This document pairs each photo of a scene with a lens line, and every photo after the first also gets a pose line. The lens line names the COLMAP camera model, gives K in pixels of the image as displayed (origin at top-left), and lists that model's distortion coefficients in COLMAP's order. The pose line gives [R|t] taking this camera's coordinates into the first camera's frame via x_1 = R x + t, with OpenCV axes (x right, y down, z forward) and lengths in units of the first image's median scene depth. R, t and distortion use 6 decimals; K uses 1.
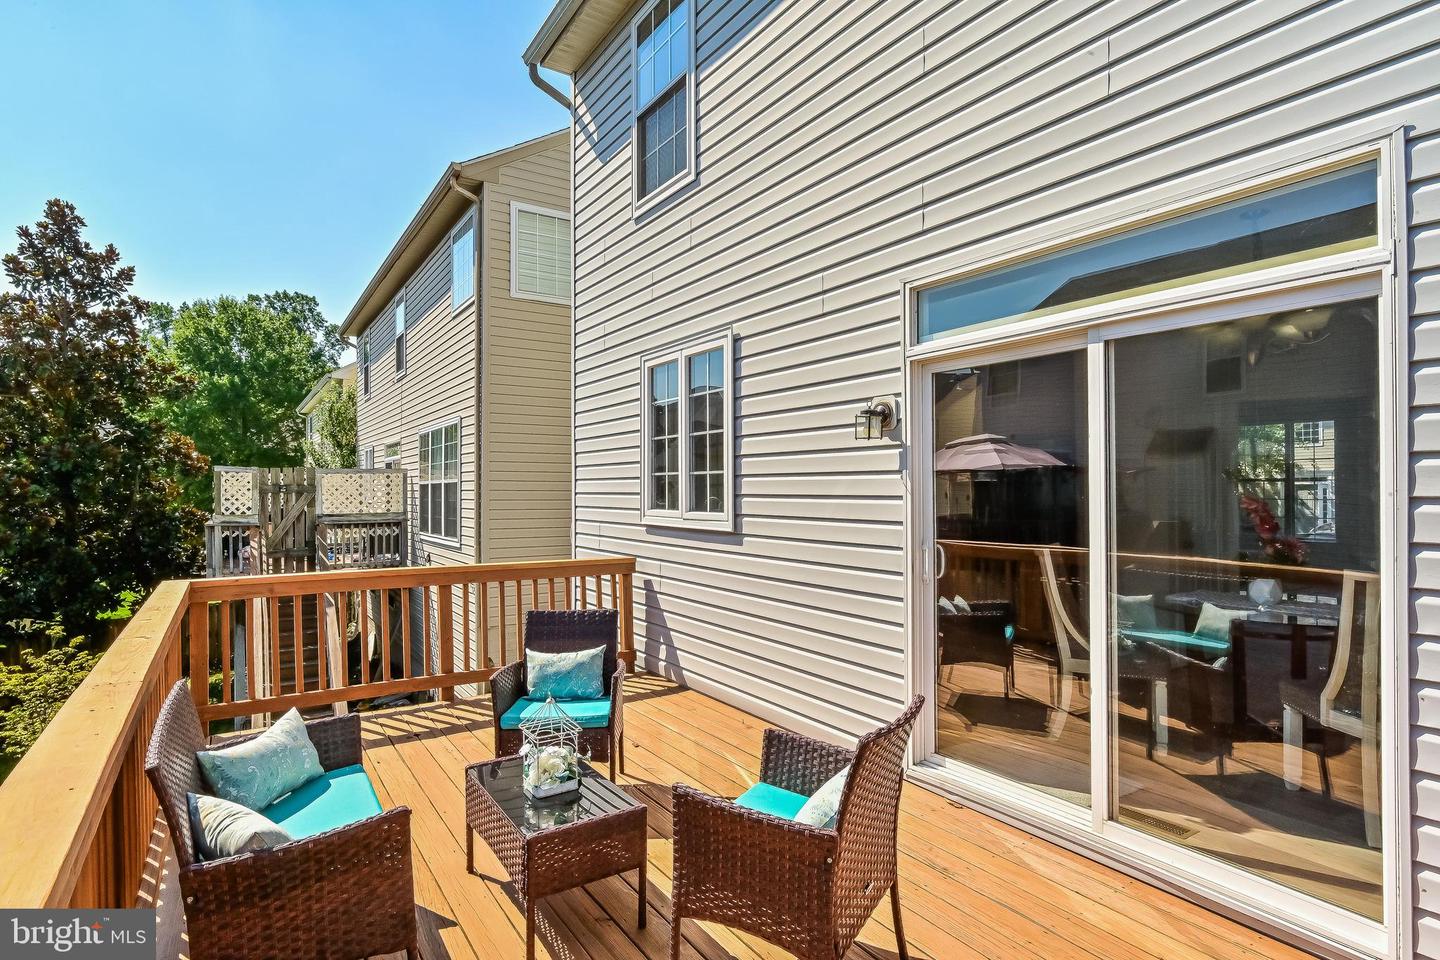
lens RADIAL K [[728.2, 0, 722.3], [0, 728.2, 490.0], [0, 0, 1]] dist [0.002737, -0.004569]
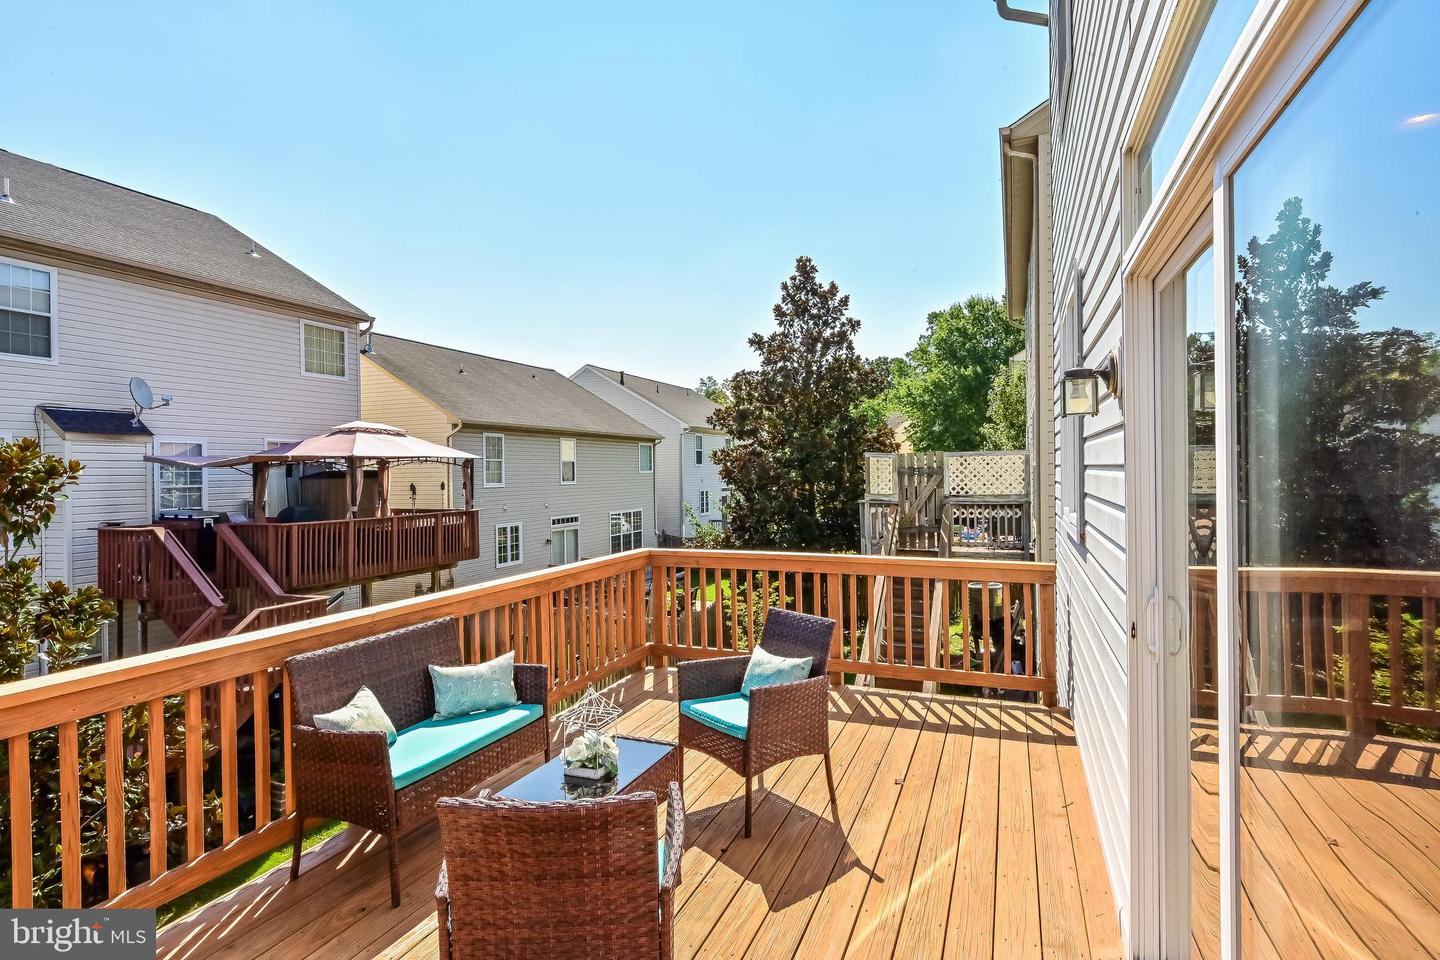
lens RADIAL K [[728.2, 0, 715.5], [0, 728.2, 476.4], [0, 0, 1]] dist [0.002737, -0.004569]
pose [[0.560759, 0.001925, -0.827977, 0.133930], [0.010546, 0.999900, 0.009468, -0.006841], [0.827912, -0.014041, 0.560682, 0.118771]]
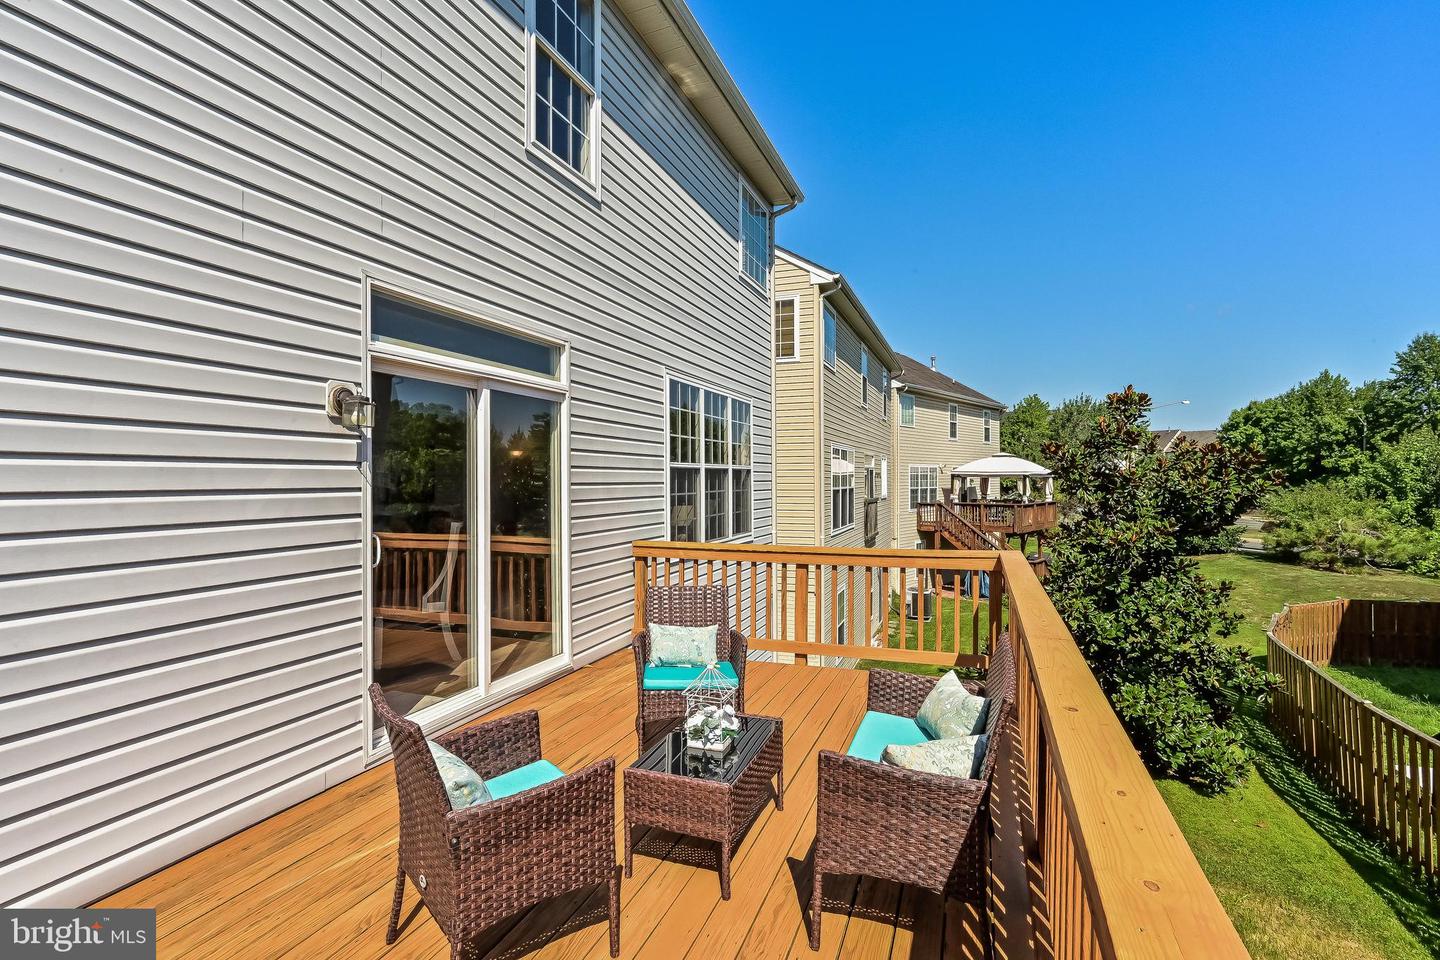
lens RADIAL K [[711.8, 0, 710.5], [0, 711.8, 479.8], [0, 0, 1]] dist [0.001324, 0.000328]
pose [[-0.579743, 0.005079, 0.814784, -0.228045], [0.010925, 0.999939, 0.001540, 0.000261], [-0.814726, 0.009794, -0.579763, 0.328678]]
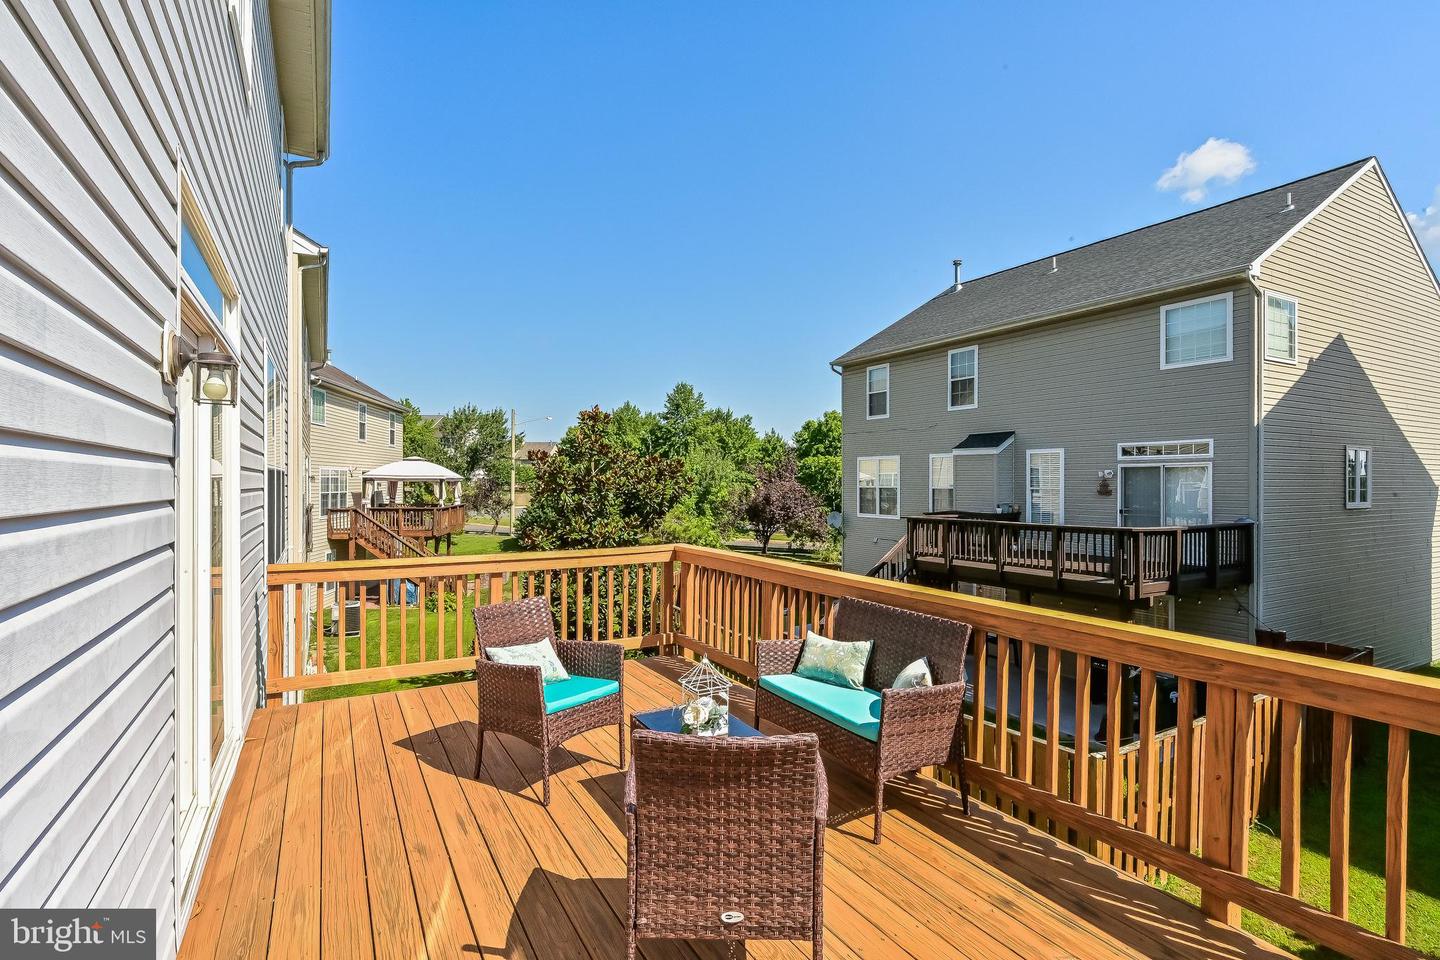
lens RADIAL K [[711.8, 0, 729.8], [0, 711.8, 479.4], [0, 0, 1]] dist [0.001324, 0.000328]
pose [[-0.997766, 0.004848, 0.066636, -0.071006], [0.005084, 0.999981, 0.003363, -0.002471], [-0.066618, 0.003694, -0.997772, 0.438040]]
